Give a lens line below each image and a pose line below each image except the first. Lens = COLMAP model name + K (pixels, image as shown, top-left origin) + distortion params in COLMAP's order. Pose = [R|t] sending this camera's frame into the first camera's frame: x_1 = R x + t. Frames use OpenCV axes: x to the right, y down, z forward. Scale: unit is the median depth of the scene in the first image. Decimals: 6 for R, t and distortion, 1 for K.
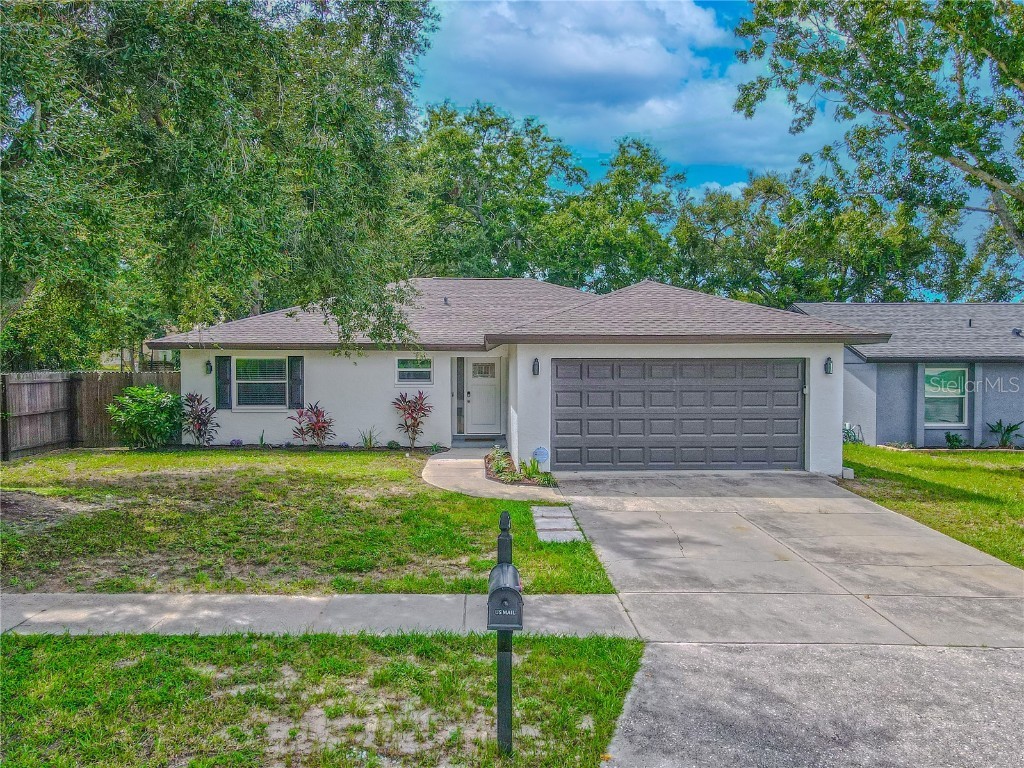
lens RADIAL K [[725.2, 0, 507.6], [0, 725.2, 382.7], [0, 0, 1]] dist [0.009982, -0.003958]
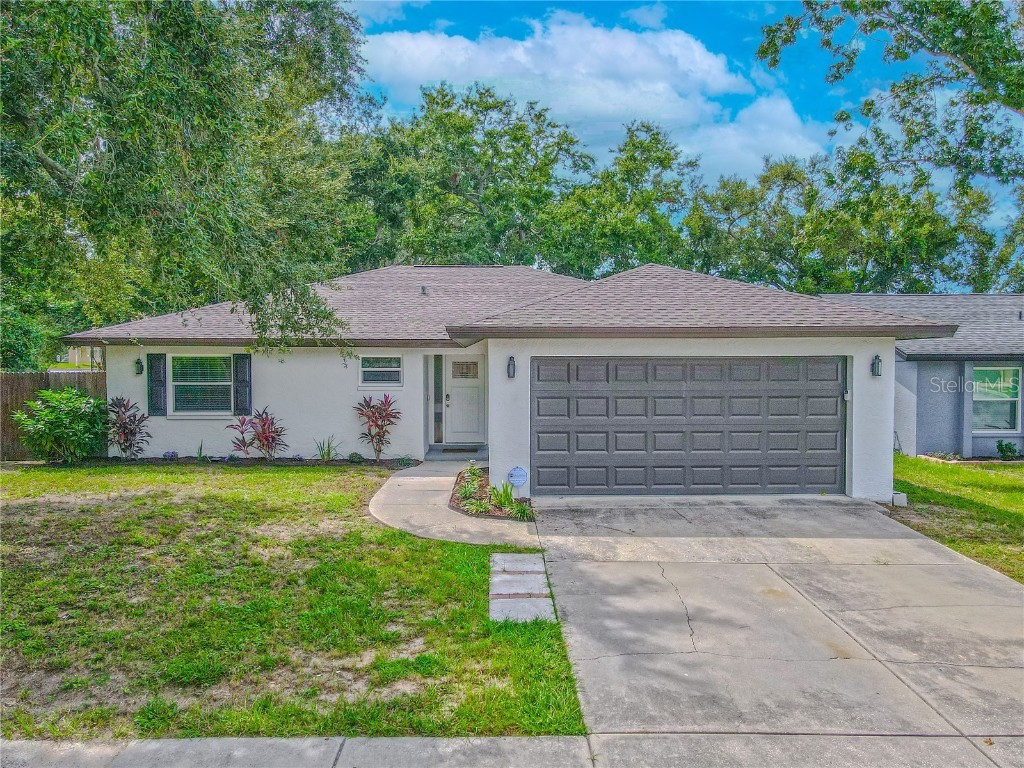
lens RADIAL K [[725.2, 0, 516.0], [0, 725.2, 383.0], [0, 0, 1]] dist [0.009982, -0.003958]
pose [[0.999986, -0.000570, -0.005319, 0.046473], [0.000596, 0.999987, 0.005038, -0.008201], [0.005316, -0.005041, 0.999973, 0.188911]]
